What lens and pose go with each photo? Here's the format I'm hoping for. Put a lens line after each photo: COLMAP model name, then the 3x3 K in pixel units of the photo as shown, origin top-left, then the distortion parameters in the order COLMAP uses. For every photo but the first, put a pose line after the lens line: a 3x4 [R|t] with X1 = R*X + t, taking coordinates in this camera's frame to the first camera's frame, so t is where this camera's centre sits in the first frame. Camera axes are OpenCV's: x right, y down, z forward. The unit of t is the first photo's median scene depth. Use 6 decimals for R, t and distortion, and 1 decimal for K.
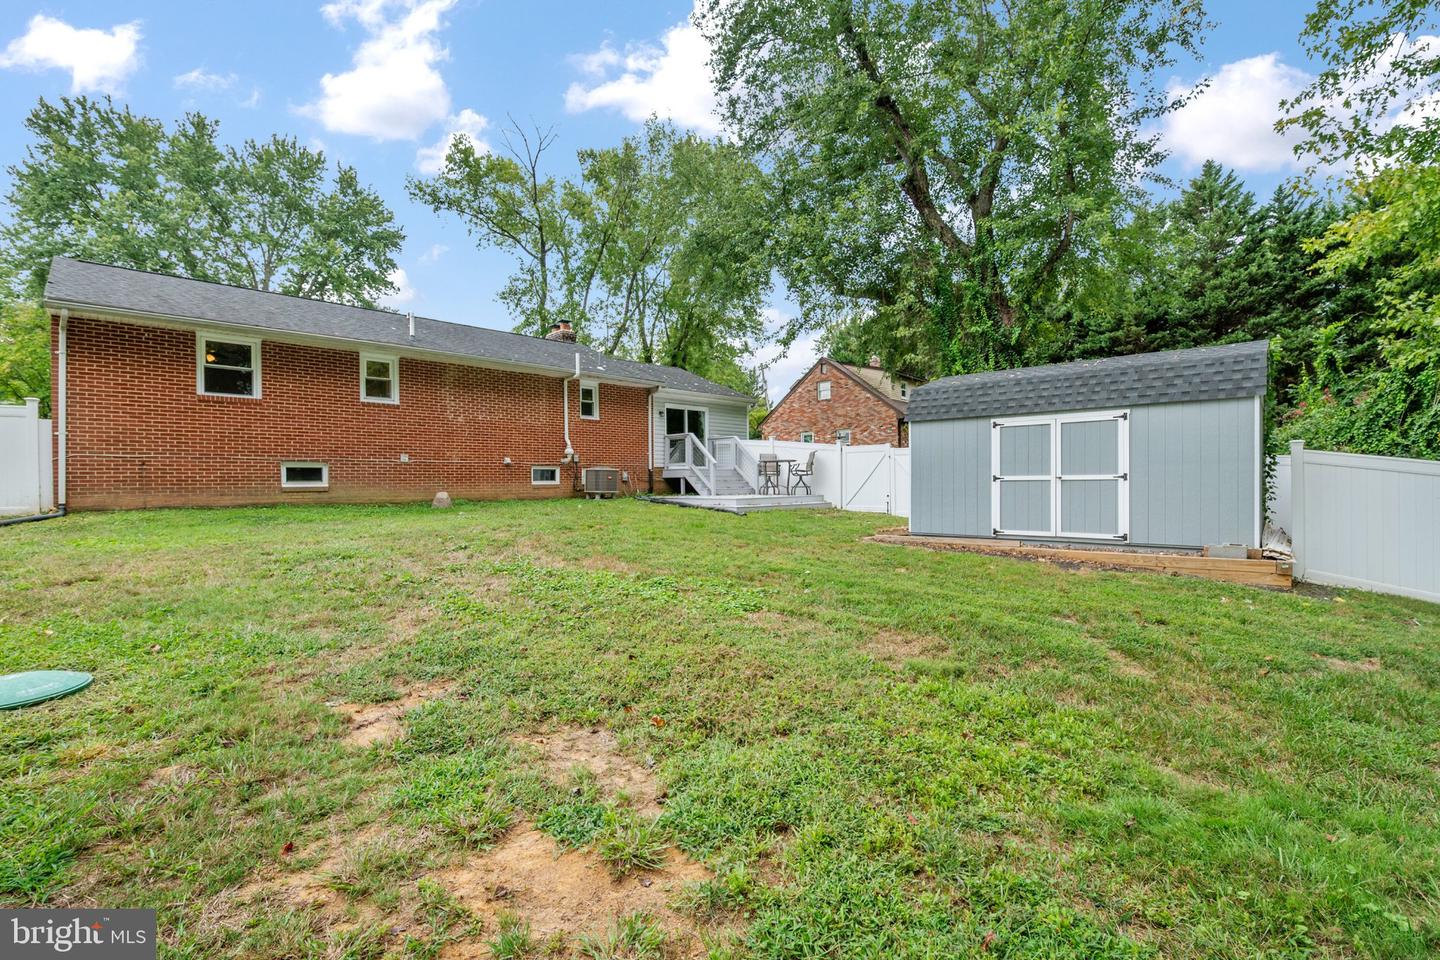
lens RADIAL K [[656.2, 0, 720.0], [0, 656.2, 480.0], [0, 0, 1]] dist [-0.001745, -0.000470]
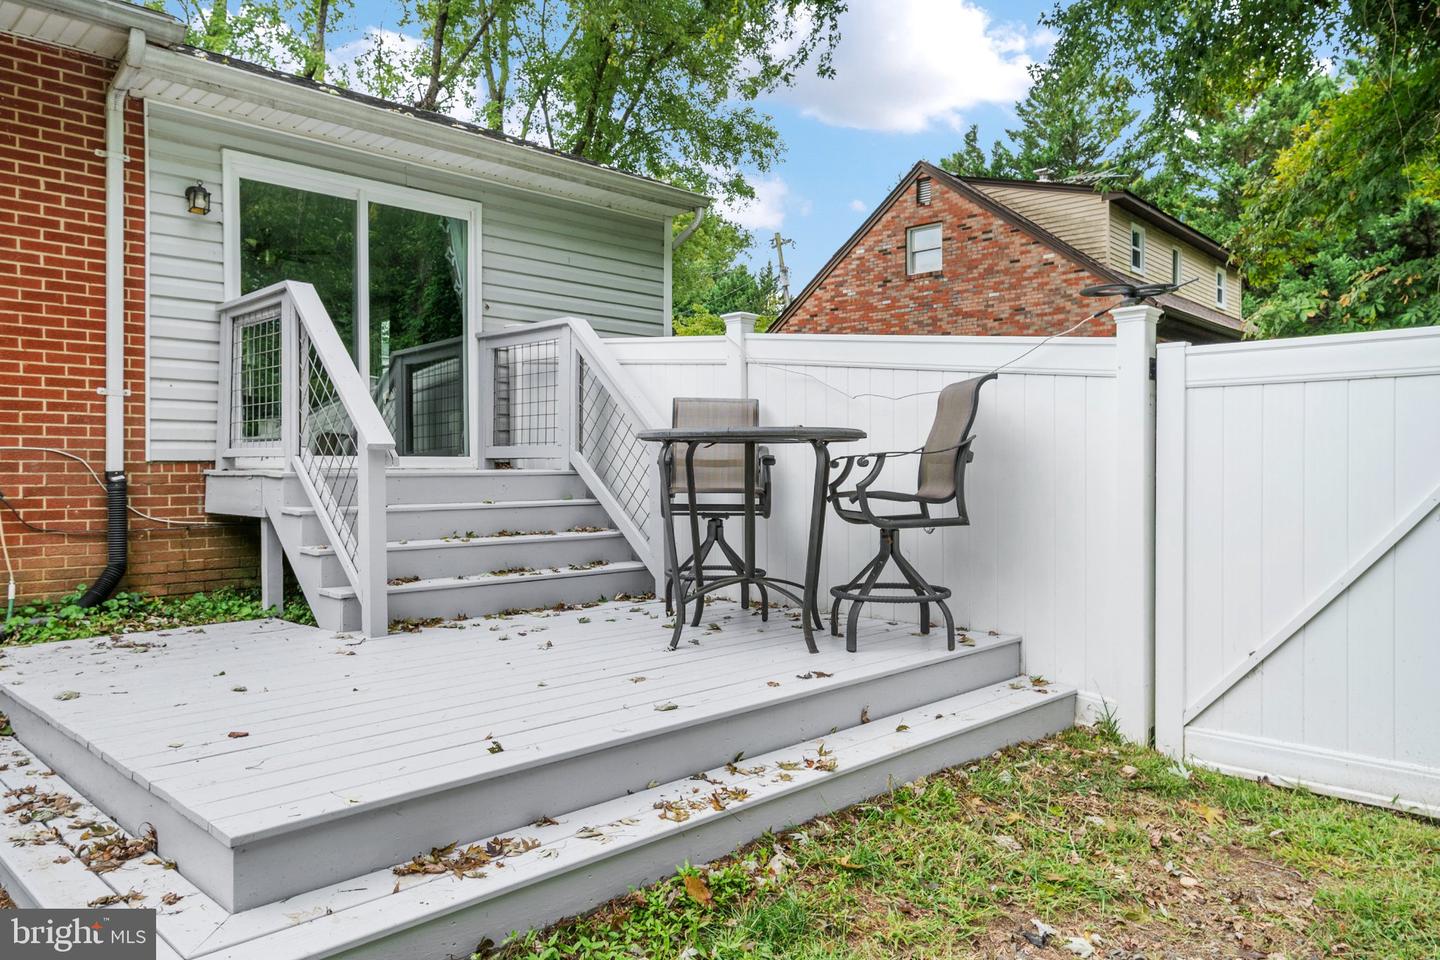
lens RADIAL K [[996.2, 0, 720.0], [0, 996.2, 480.0], [0, 0, 1]] dist [0.030557, 0.000680]
pose [[0.999932, 0.008557, -0.007899, 0.082201], [-0.008420, 0.999817, 0.017203, -0.022188], [0.008044, -0.017136, 0.999821, 0.748175]]
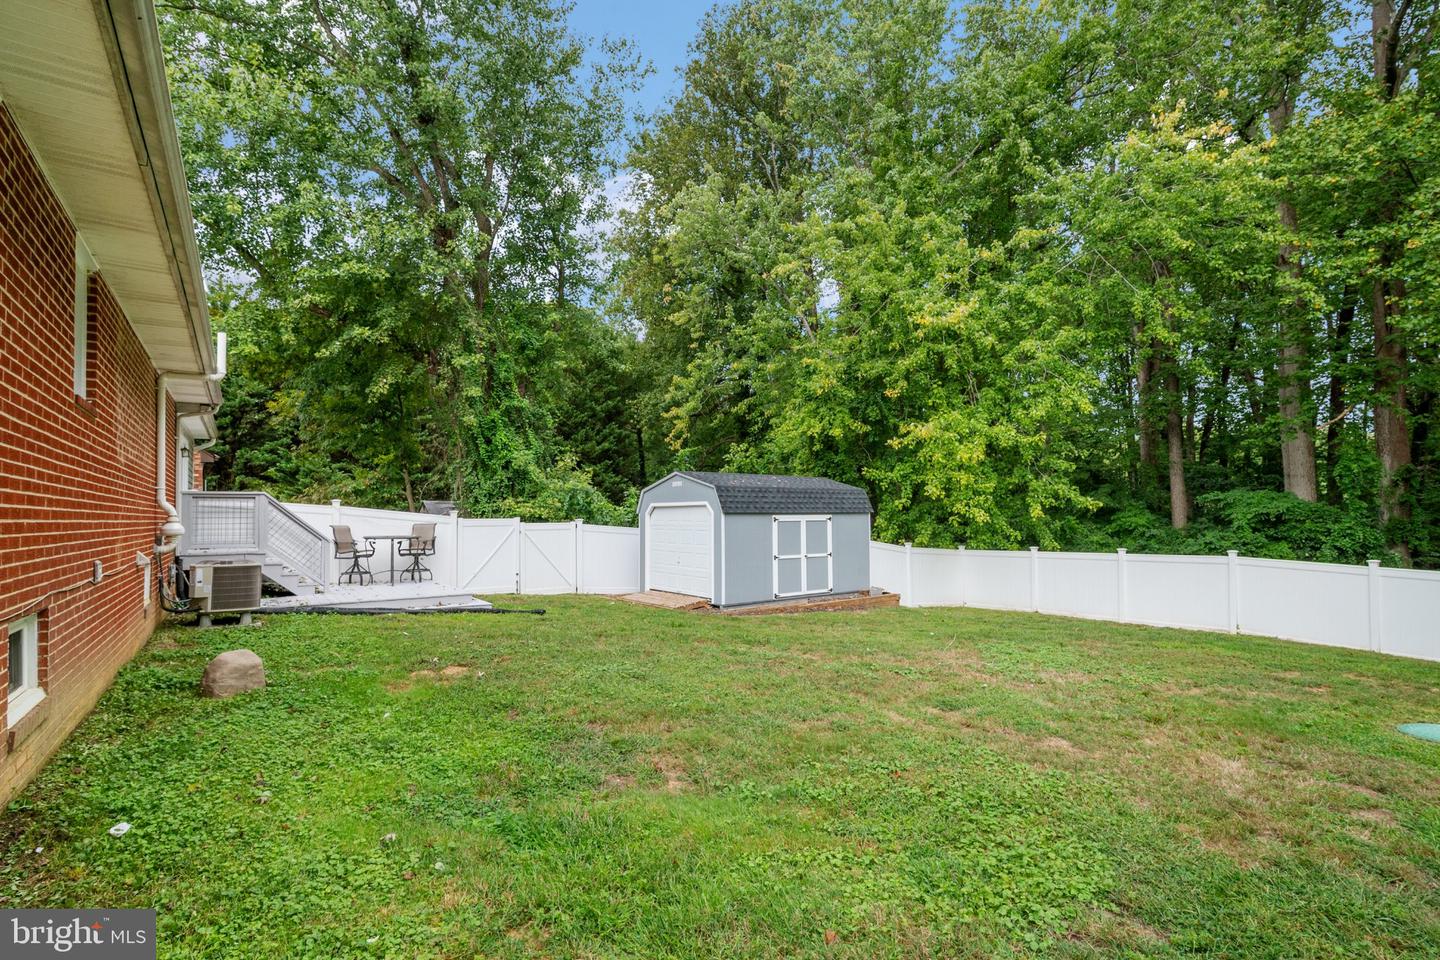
lens RADIAL K [[674.1, 0, 715.4], [0, 674.1, 494.2], [0, 0, 1]] dist [-0.002220, -0.000090]
pose [[0.180413, 0.042396, 0.982677, -0.599544], [0.001745, 0.999055, -0.043423, -0.044431], [-0.983589, 0.009549, 0.180169, 0.508486]]
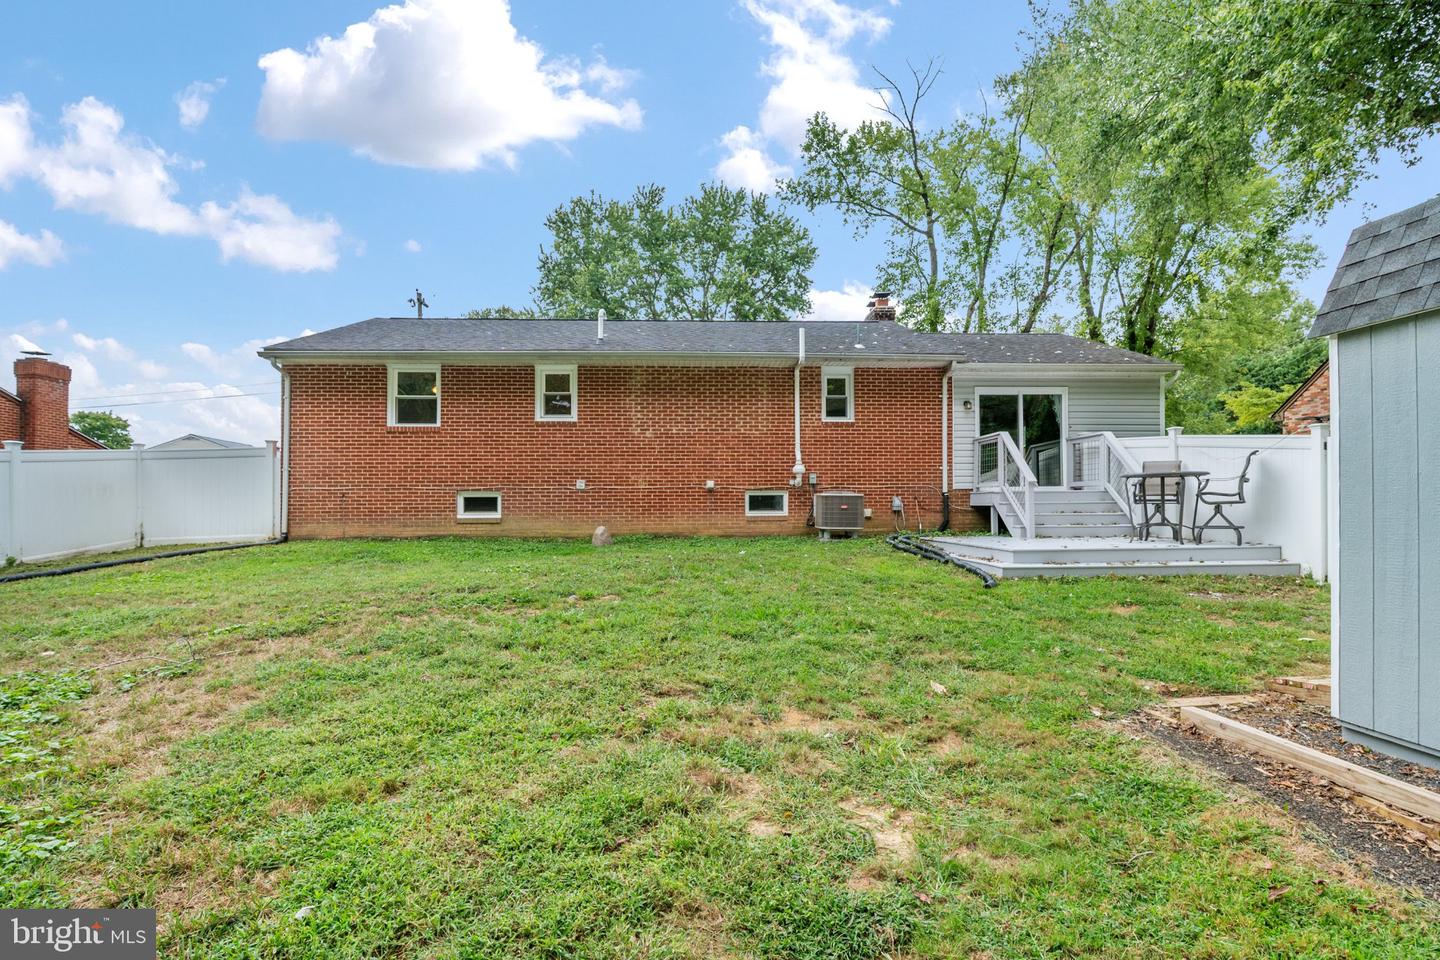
lens RADIAL K [[674.1, 0, 715.4], [0, 674.1, 494.2], [0, 0, 1]] dist [-0.002220, -0.000090]
pose [[0.736819, -0.005906, -0.676065, 0.185913], [0.002947, 0.999980, -0.005525, -0.012513], [0.676084, 0.002079, 0.736822, 0.386176]]
